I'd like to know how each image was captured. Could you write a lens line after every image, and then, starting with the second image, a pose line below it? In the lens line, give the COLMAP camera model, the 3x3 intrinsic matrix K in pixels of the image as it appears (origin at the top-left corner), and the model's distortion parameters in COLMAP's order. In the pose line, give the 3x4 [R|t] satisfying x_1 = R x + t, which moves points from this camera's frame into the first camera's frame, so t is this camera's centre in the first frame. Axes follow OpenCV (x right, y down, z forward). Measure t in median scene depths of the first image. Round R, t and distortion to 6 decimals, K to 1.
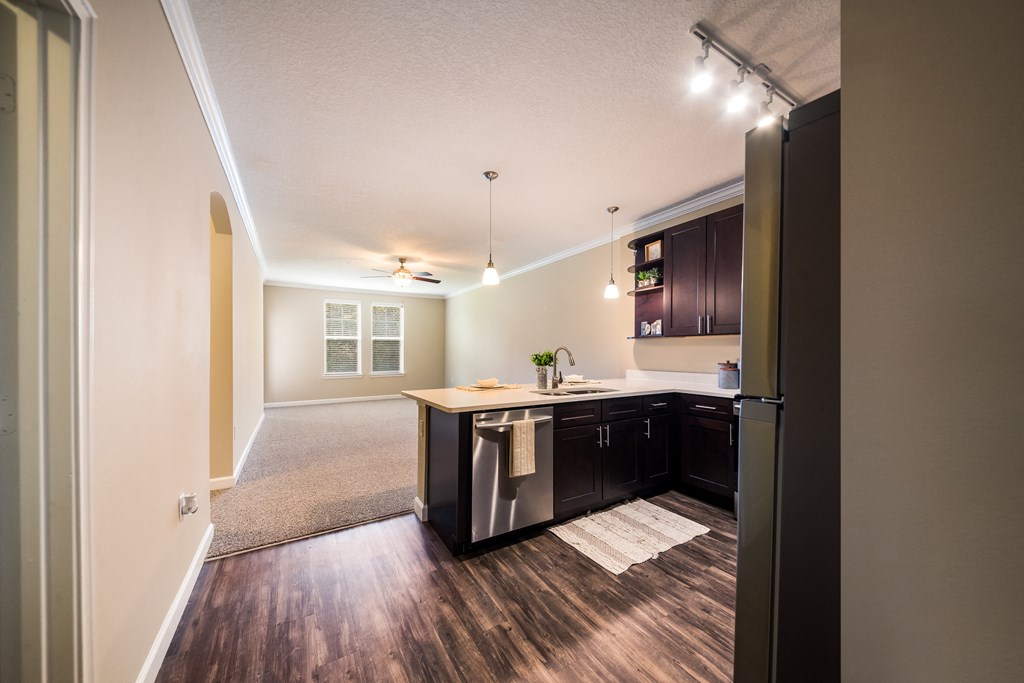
lens RADIAL K [[355.4, 0, 512.0], [0, 355.4, 341.5], [0, 0, 1]] dist [0.000157, -0.014428]
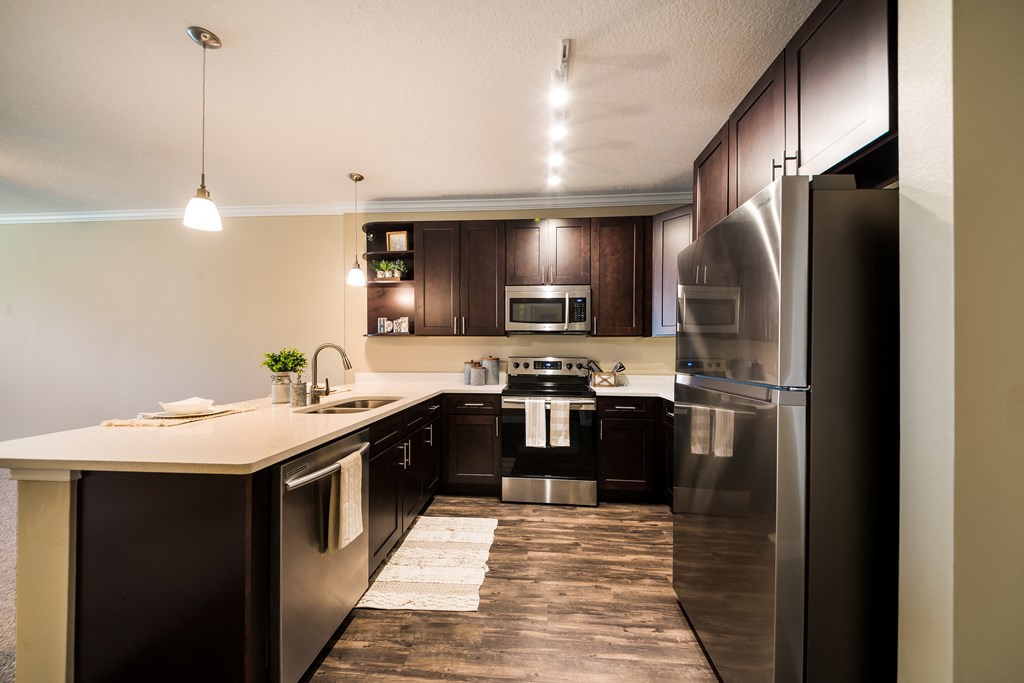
lens RADIAL K [[362.8, 0, 516.0], [0, 362.8, 345.4], [0, 0, 1]] dist [0.001283, -0.009539]
pose [[0.573287, 0.017148, 0.819175, -0.275699], [-0.026886, 0.999636, -0.002109, 0.010251], [-0.818914, -0.020815, 0.573539, 0.310243]]
